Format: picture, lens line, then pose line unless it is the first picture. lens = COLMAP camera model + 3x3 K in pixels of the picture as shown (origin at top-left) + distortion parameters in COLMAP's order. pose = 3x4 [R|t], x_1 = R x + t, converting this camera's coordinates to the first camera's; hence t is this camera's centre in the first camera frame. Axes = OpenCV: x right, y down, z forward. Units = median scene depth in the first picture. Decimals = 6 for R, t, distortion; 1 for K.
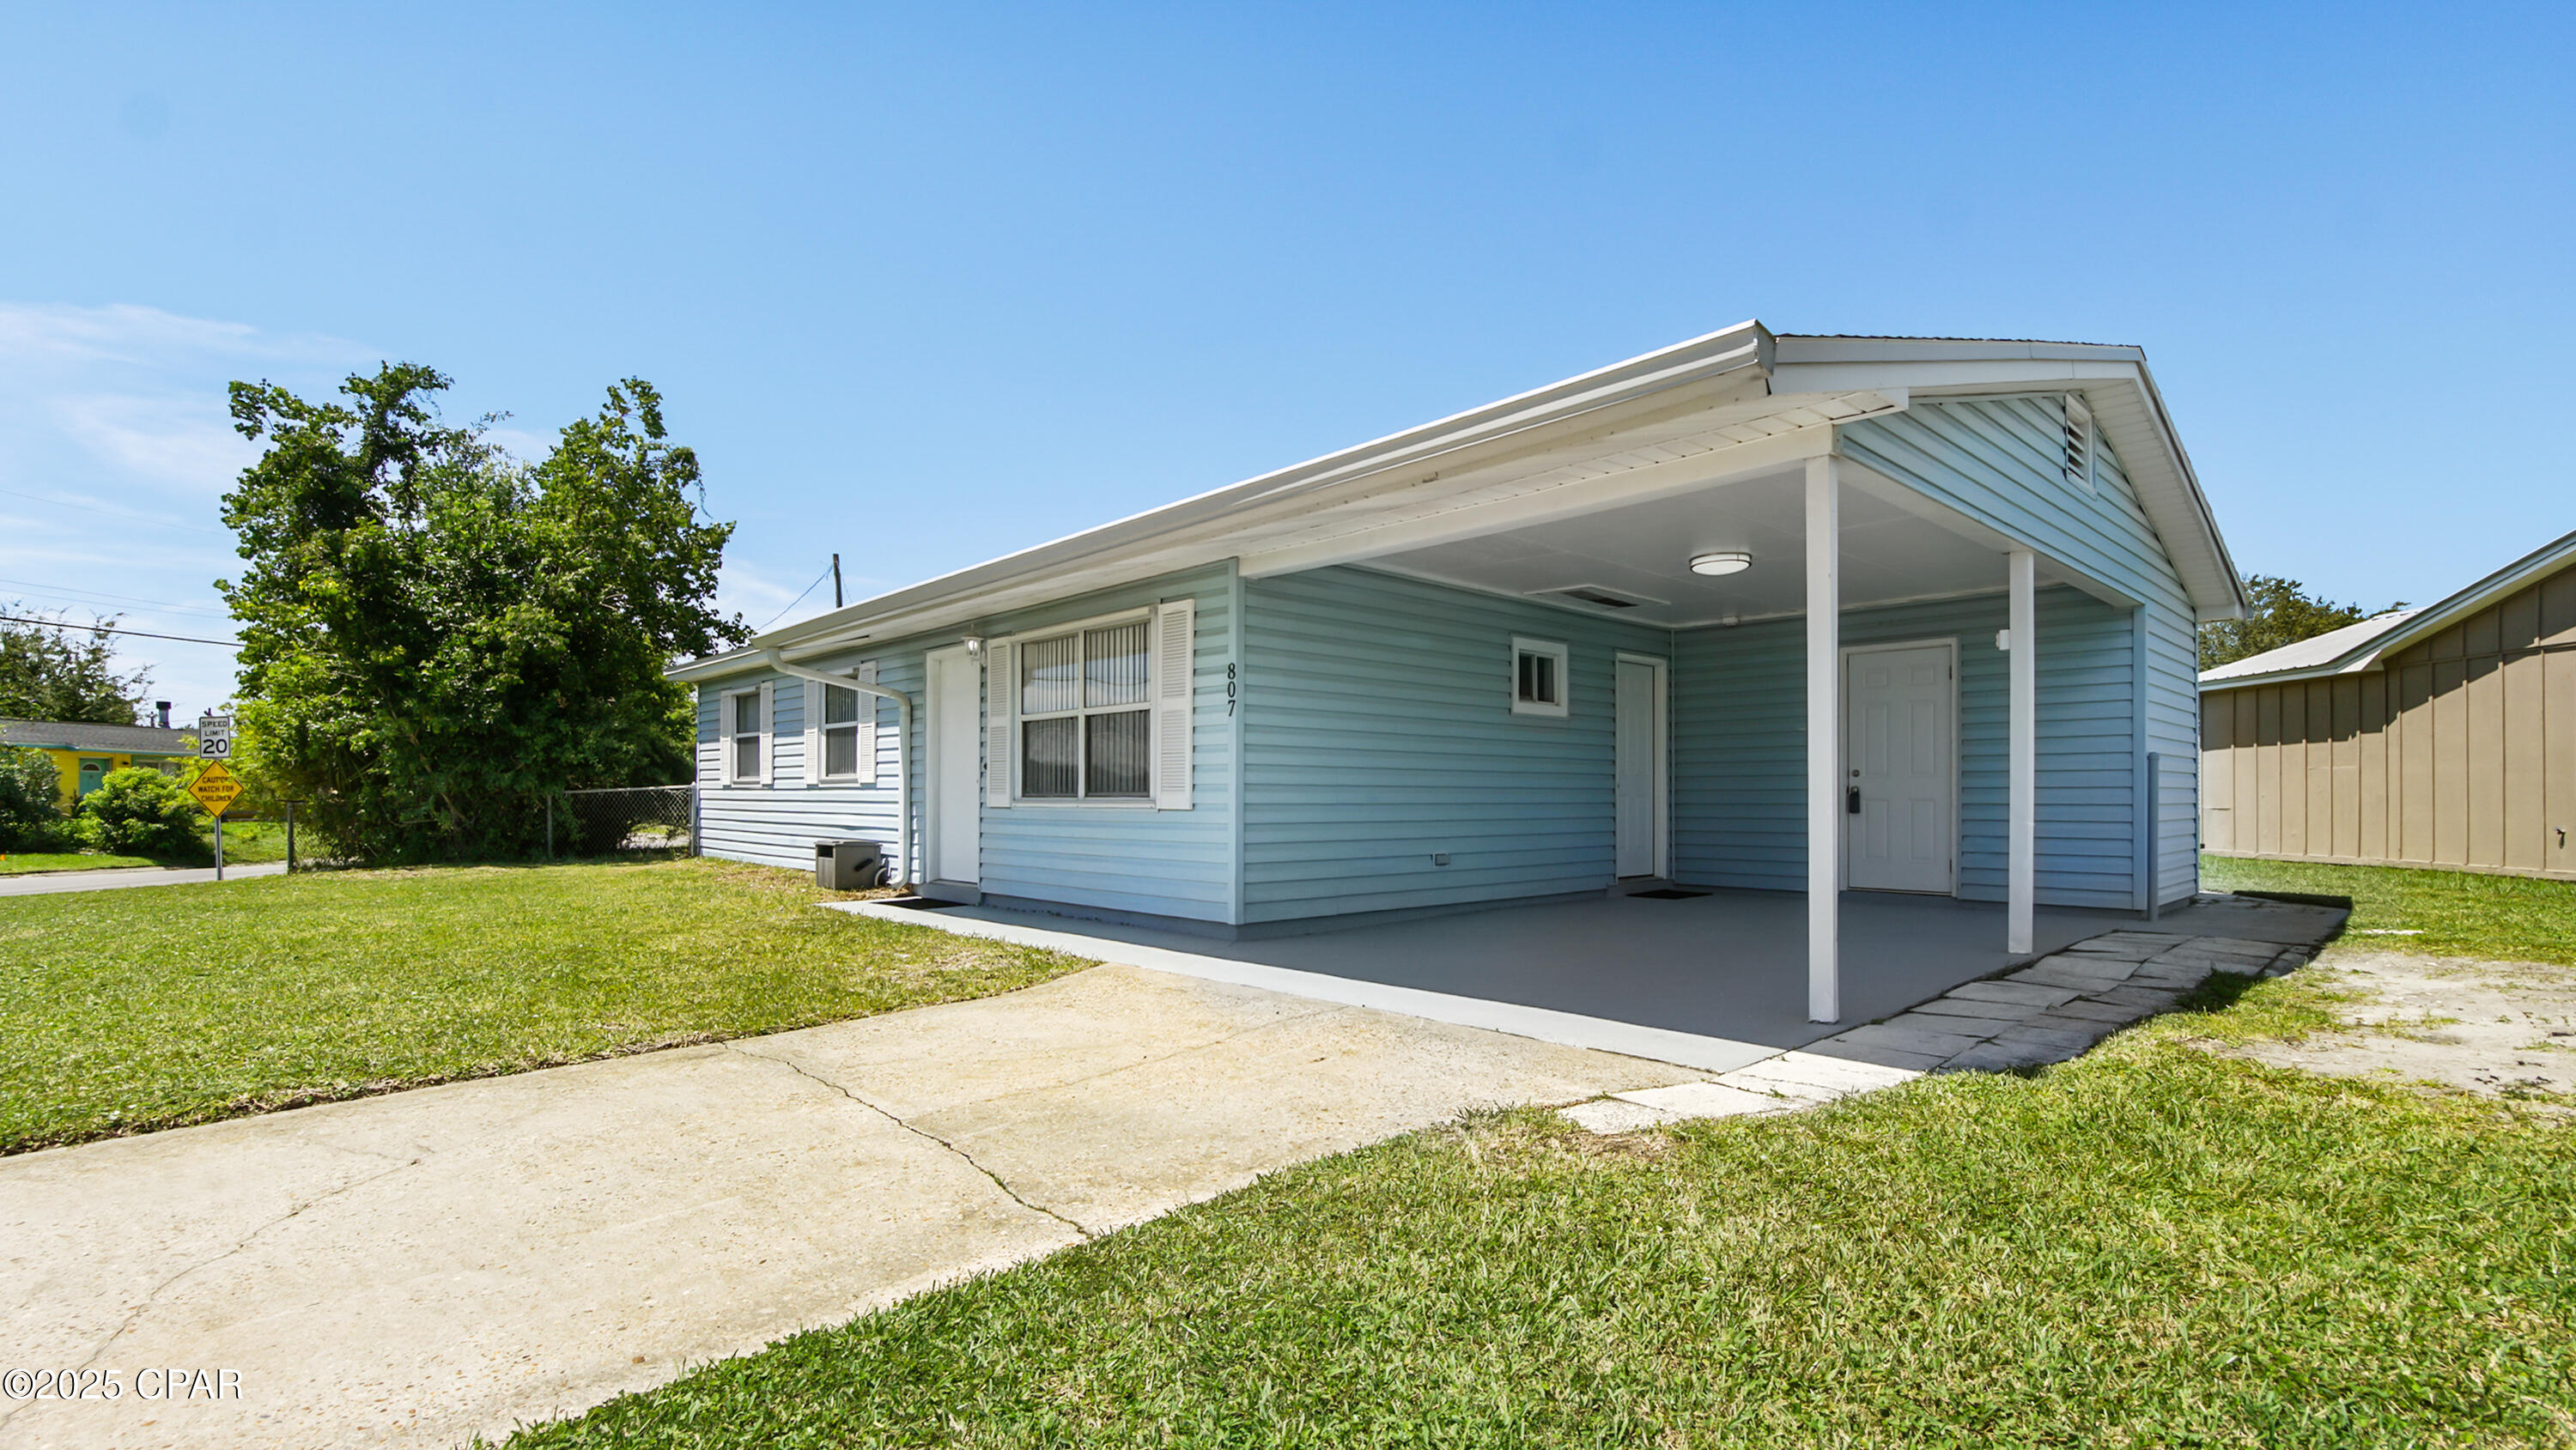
lens RADIAL K [[1142.5, 0, 1251.2], [0, 1142.5, 791.1], [0, 0, 1]] dist [0.006016, 0.001621]
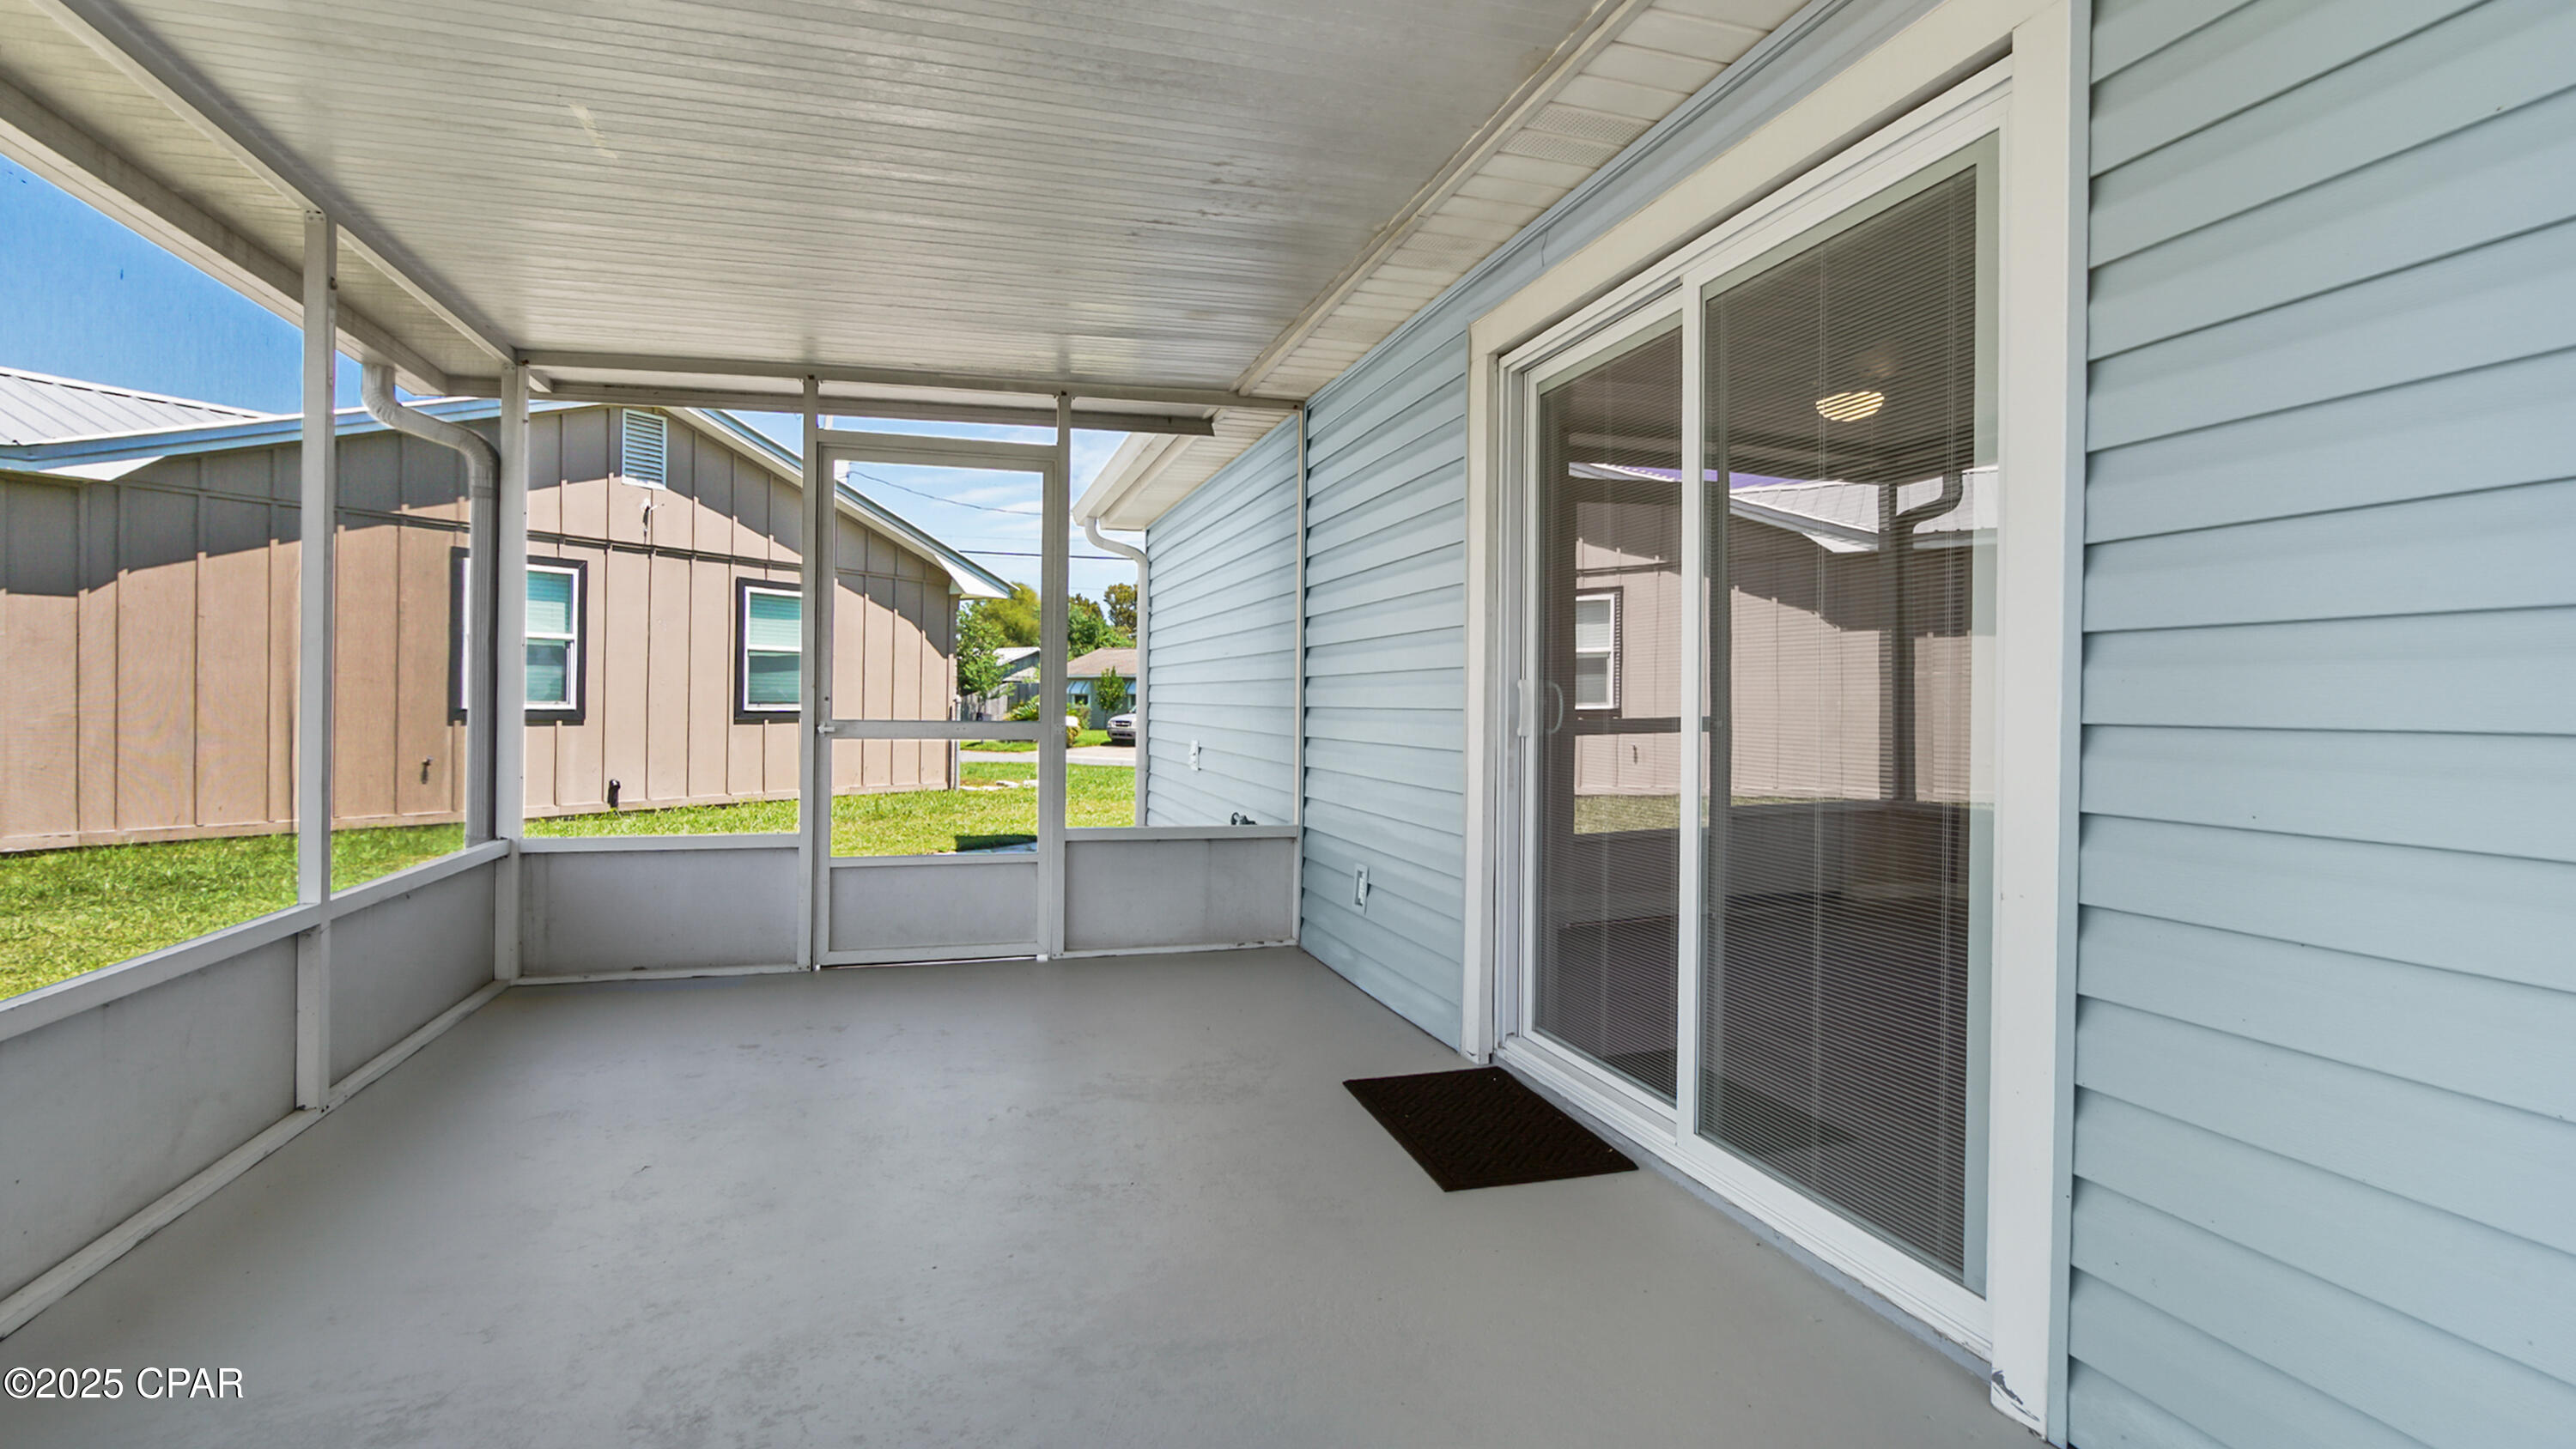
lens RADIAL K [[1214.9, 0, 1287.4], [0, 1214.9, 734.0], [0, 0, 1]] dist [0.028216, -0.000219]
pose [[-0.901920, -0.022380, 0.431324, 0.314979], [-0.013429, 0.999627, 0.023786, -0.013683], [-0.431695, 0.015661, -0.901884, 1.770792]]
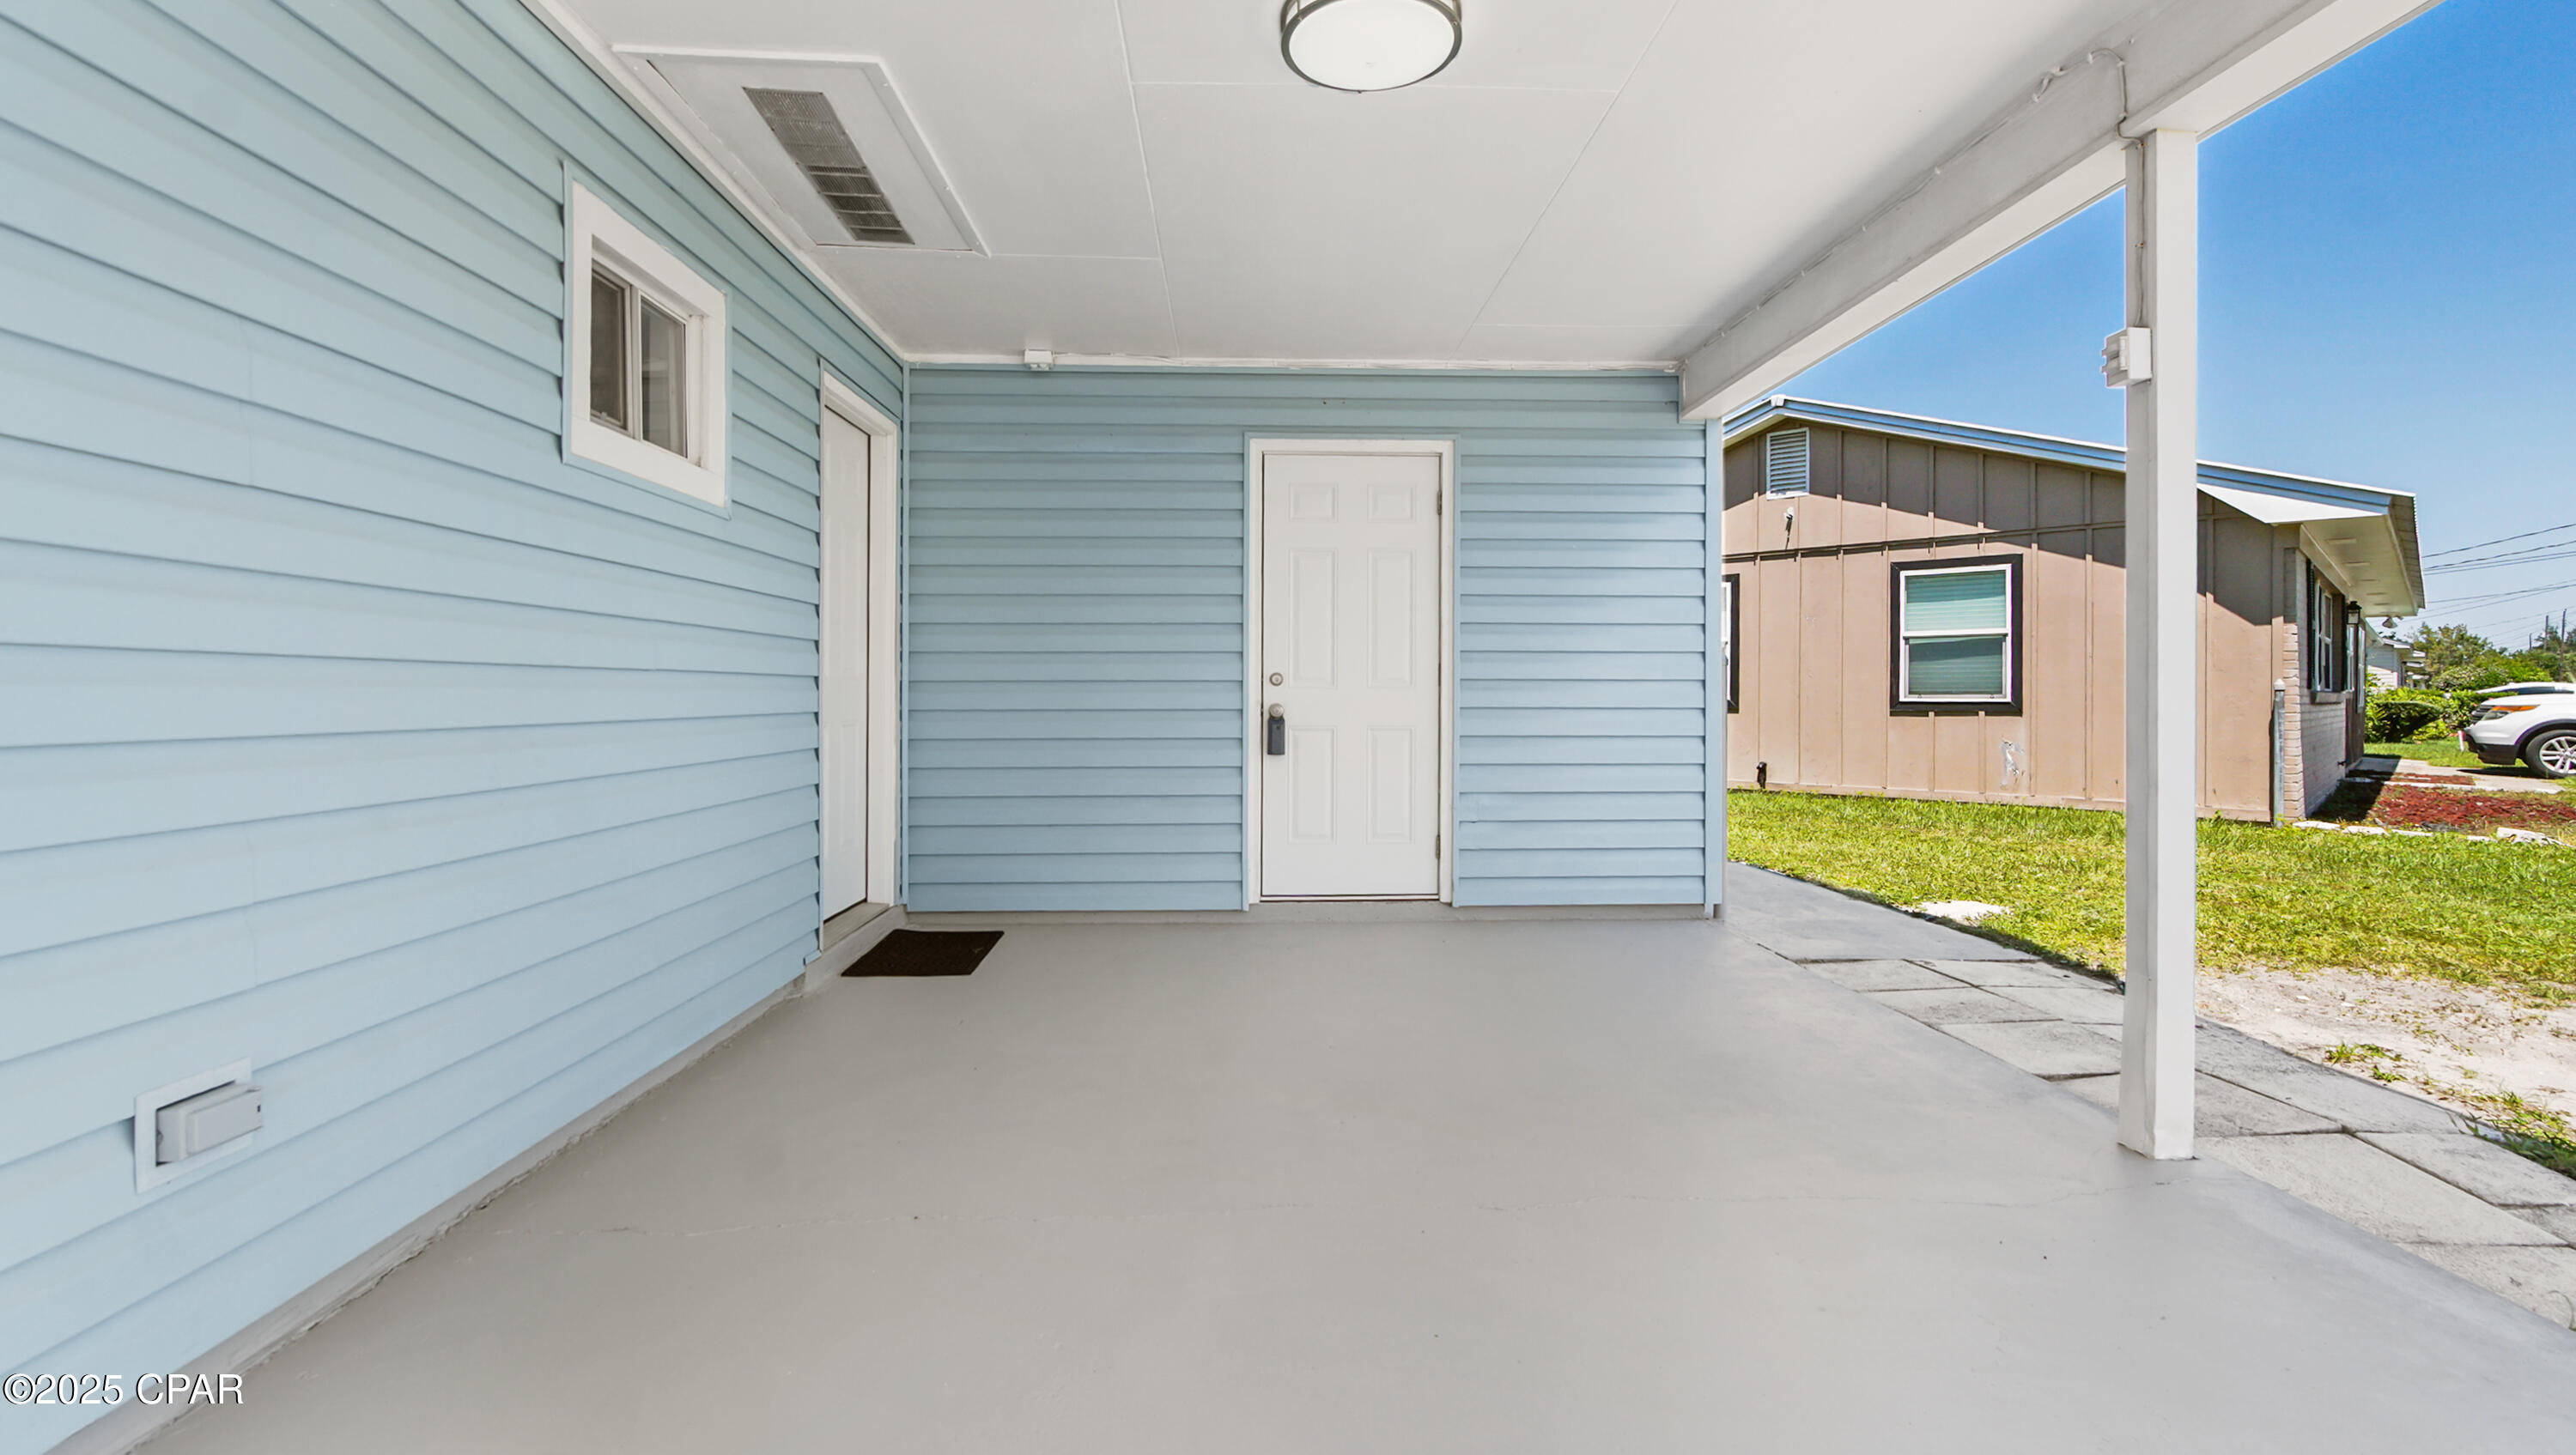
lens RADIAL K [[1150.3, 0, 1294.7], [0, 1150.3, 701.8], [0, 0, 1]] dist [-0.005167, -0.000153]
pose [[0.627412, -0.007064, 0.778655, 0.116722], [-0.002961, 0.999930, 0.011457, -0.011186], [-0.778682, -0.009494, 0.627347, 0.659521]]
